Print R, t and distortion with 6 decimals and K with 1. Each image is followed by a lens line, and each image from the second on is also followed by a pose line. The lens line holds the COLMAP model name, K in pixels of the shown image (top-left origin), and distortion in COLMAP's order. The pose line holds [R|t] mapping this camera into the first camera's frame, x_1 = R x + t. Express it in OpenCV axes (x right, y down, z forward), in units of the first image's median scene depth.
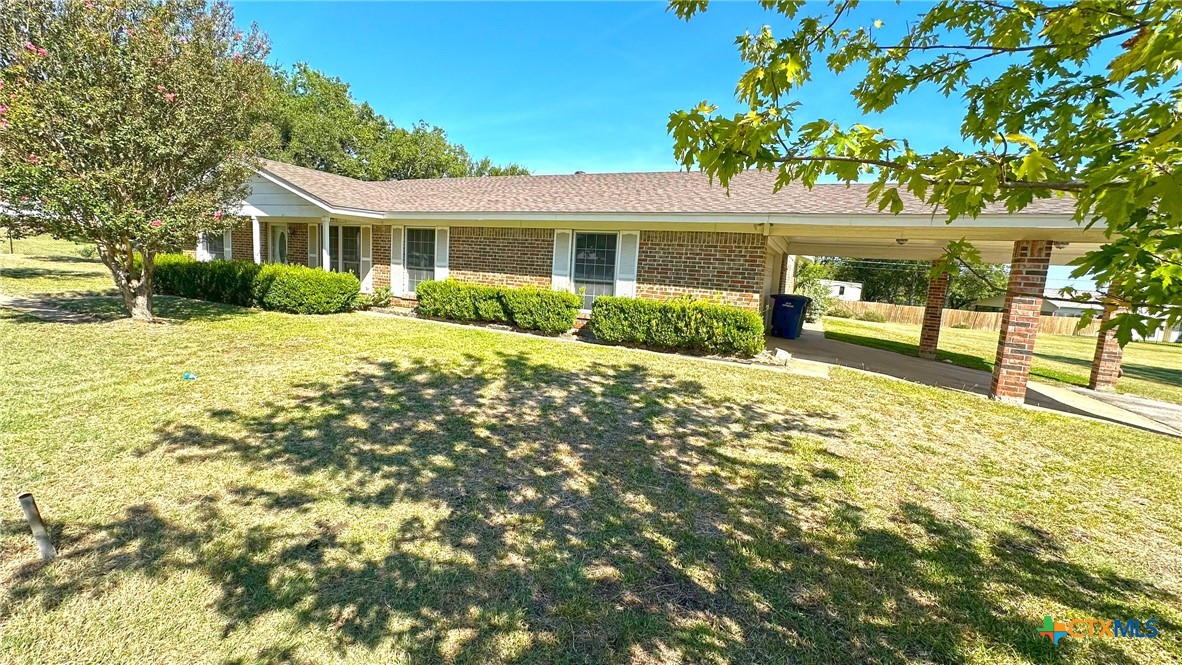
lens RADIAL K [[477.4, 0, 587.2], [0, 477.4, 333.4], [0, 0, 1]] dist [-0.003026, 0.000787]
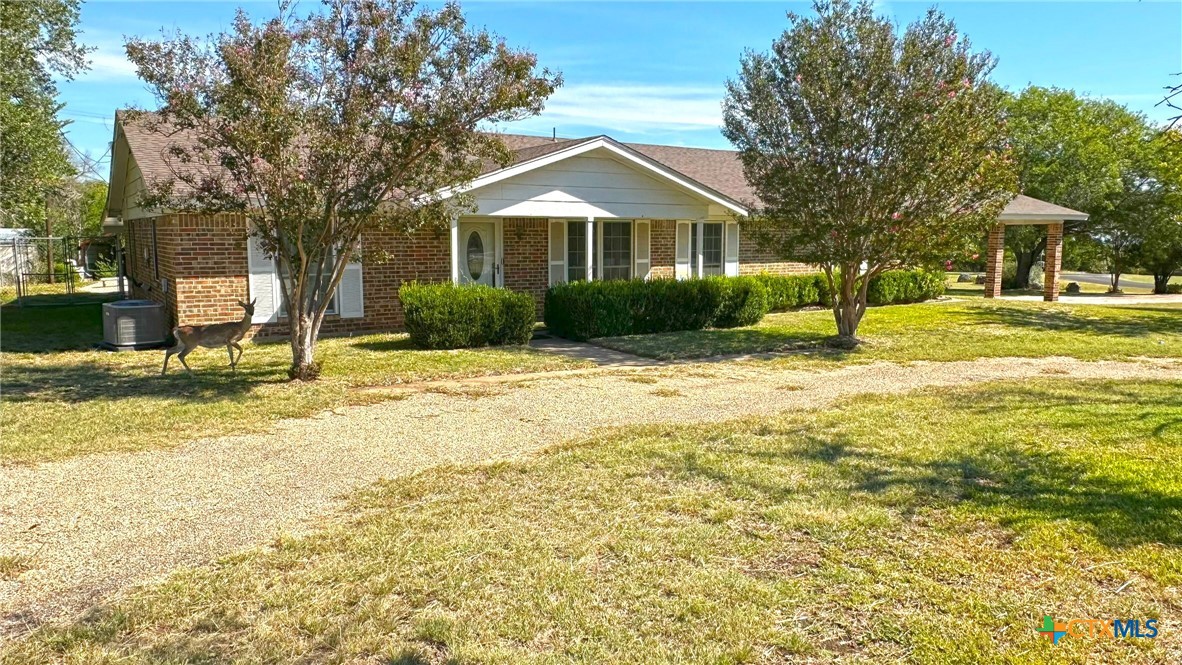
lens RADIAL K [[835.1, 0, 586.7], [0, 835.1, 337.2], [0, 0, 1]] dist [-0.001720, 0.001747]
pose [[0.499330, -0.160661, 0.851386, -2.503422], [0.156762, 0.983192, 0.093594, -0.251547], [-0.852112, 0.086731, 0.516123, 0.499698]]
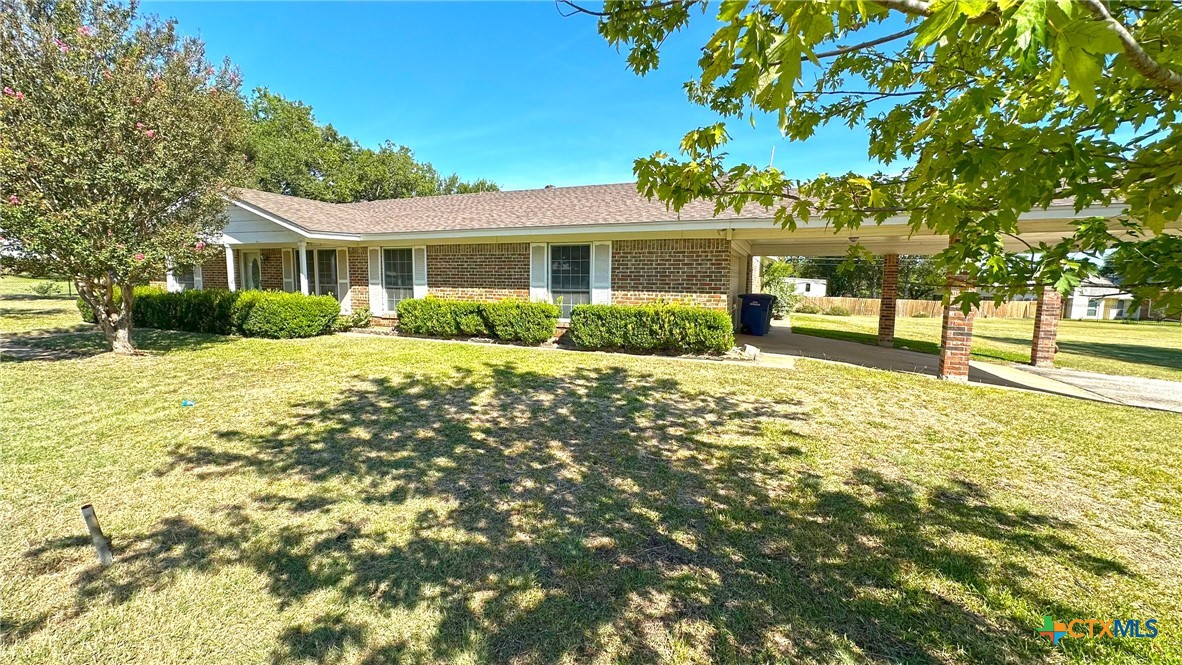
lens RADIAL K [[477.4, 0, 588.0], [0, 477.4, 333.8], [0, 0, 1]] dist [-0.003026, 0.000787]
pose [[0.997018, -0.057602, 0.051355, -0.007590], [0.058579, 0.998125, -0.017724, 0.005363], [-0.050238, 0.020679, 0.998523, -0.045792]]
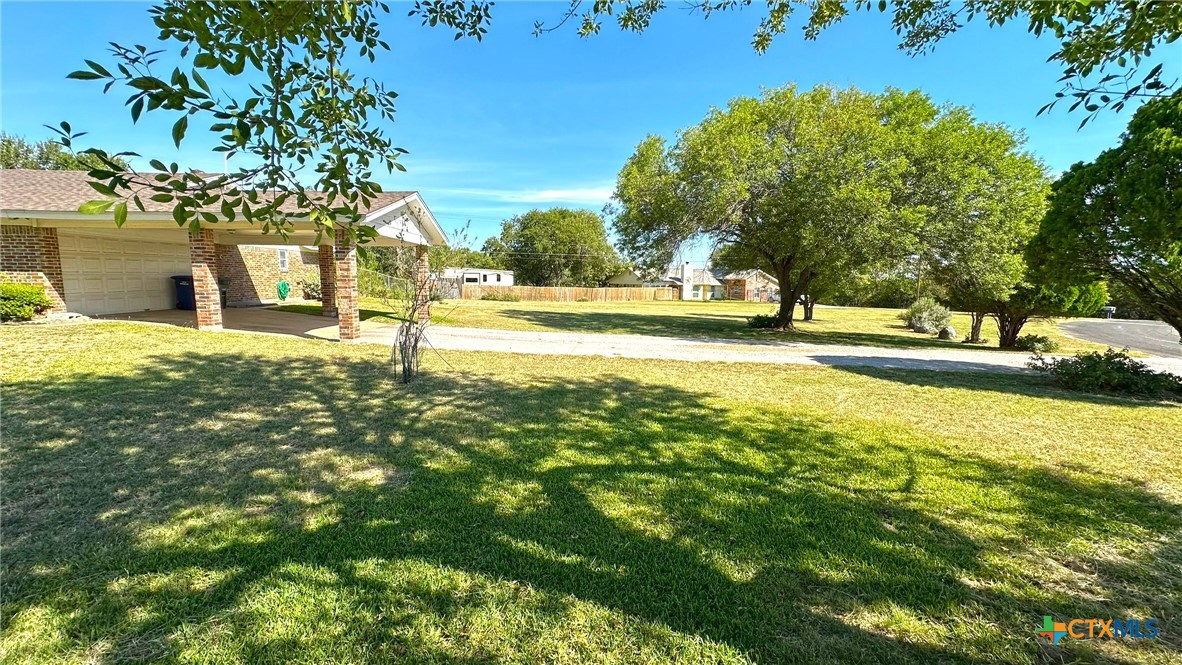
lens RADIAL K [[477.4, 0, 593.3], [0, 477.4, 331.0], [0, 0, 1]] dist [-0.003026, 0.000787]
pose [[0.879711, -0.106491, 0.463430, 0.994137], [0.106498, 0.993967, 0.026241, 0.188248], [-0.463428, 0.026270, 0.885745, -0.774313]]
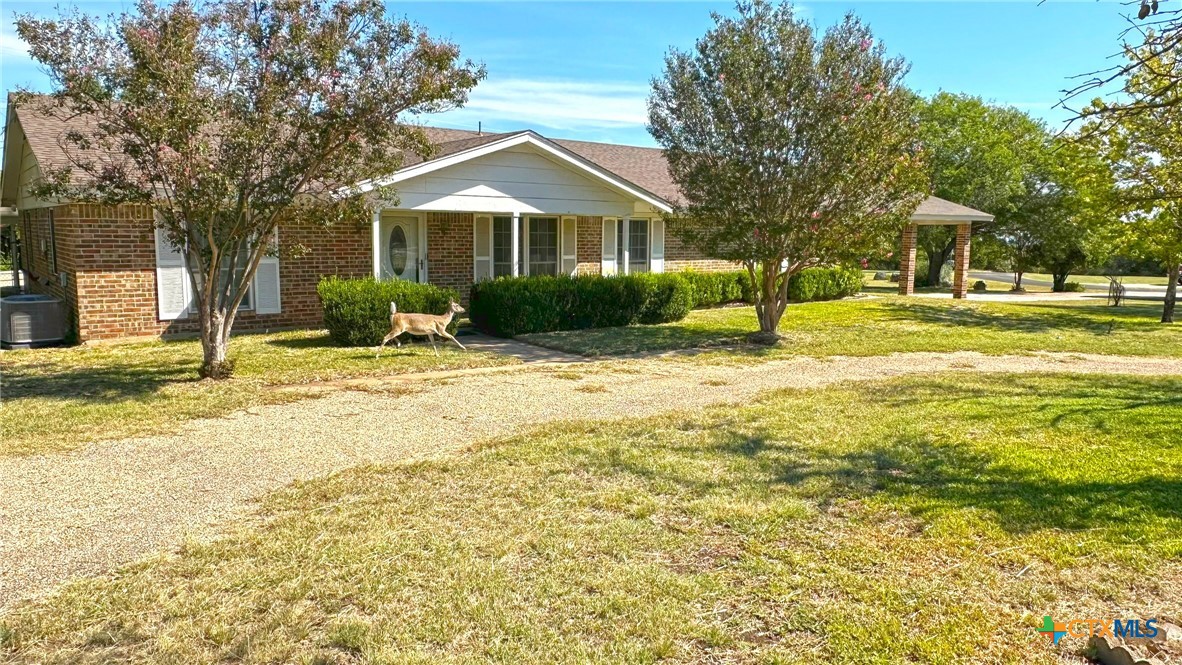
lens RADIAL K [[835.1, 0, 592.2], [0, 835.1, 339.3], [0, 0, 1]] dist [-0.001720, 0.001747]
pose [[0.418163, -0.167414, 0.892811, -2.497197], [0.149101, 0.982189, 0.114339, -0.250067], [-0.896052, 0.085307, 0.435677, 0.498688]]
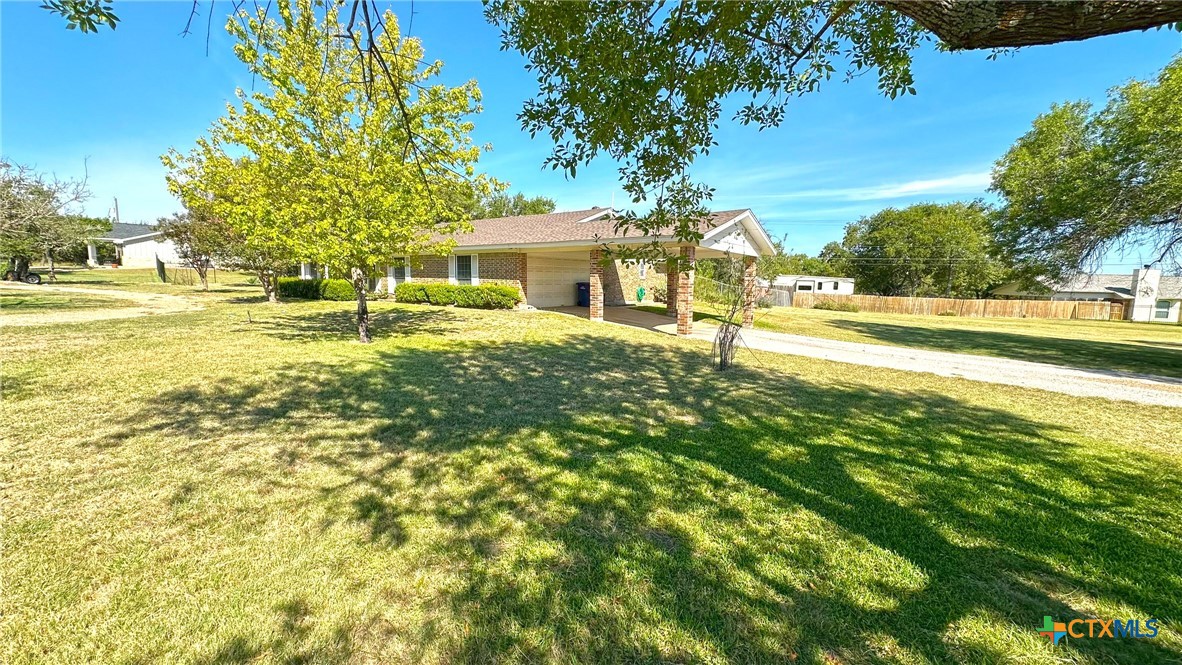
lens RADIAL K [[477.4, 0, 582.6], [0, 477.4, 336.0], [0, 0, 1]] dist [-0.003026, 0.000787]
pose [[0.979578, -0.024274, -0.199592, 0.996696], [0.020131, 0.999538, -0.022759, 0.208840], [0.200053, 0.018277, 0.979615, -0.969534]]
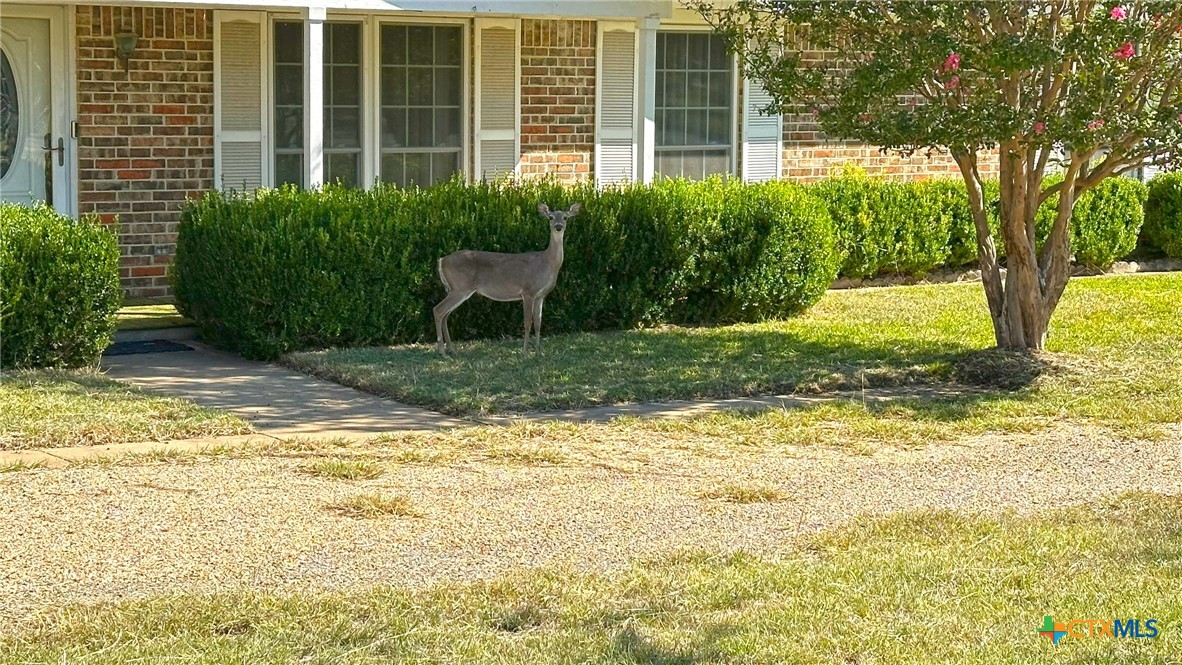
lens RADIAL K [[2339.2, 0, 598.3], [0, 2339.2, 328.7], [0, 0, 1]] dist [0.151969, 0.000000]
pose [[0.473226, -0.148181, 0.868389, -2.413859], [0.144813, 0.985427, 0.089237, -0.224764], [-0.868957, 0.083524, 0.487789, 0.361842]]
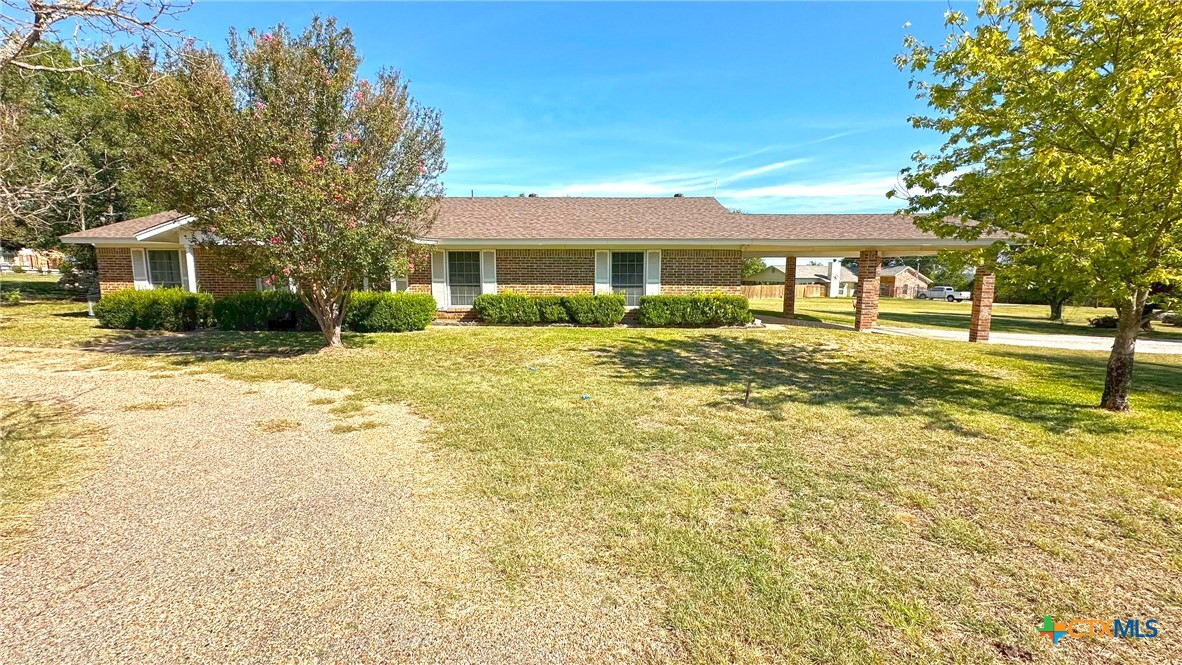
lens RADIAL K [[477.4, 0, 588.5], [0, 477.4, 336.6], [0, 0, 1]] dist [-0.003026, 0.000787]
pose [[0.910159, -0.114484, 0.398126, -0.746403], [0.106860, 0.993413, 0.041370, -0.032594], [-0.400240, 0.004890, 0.916397, -0.281635]]
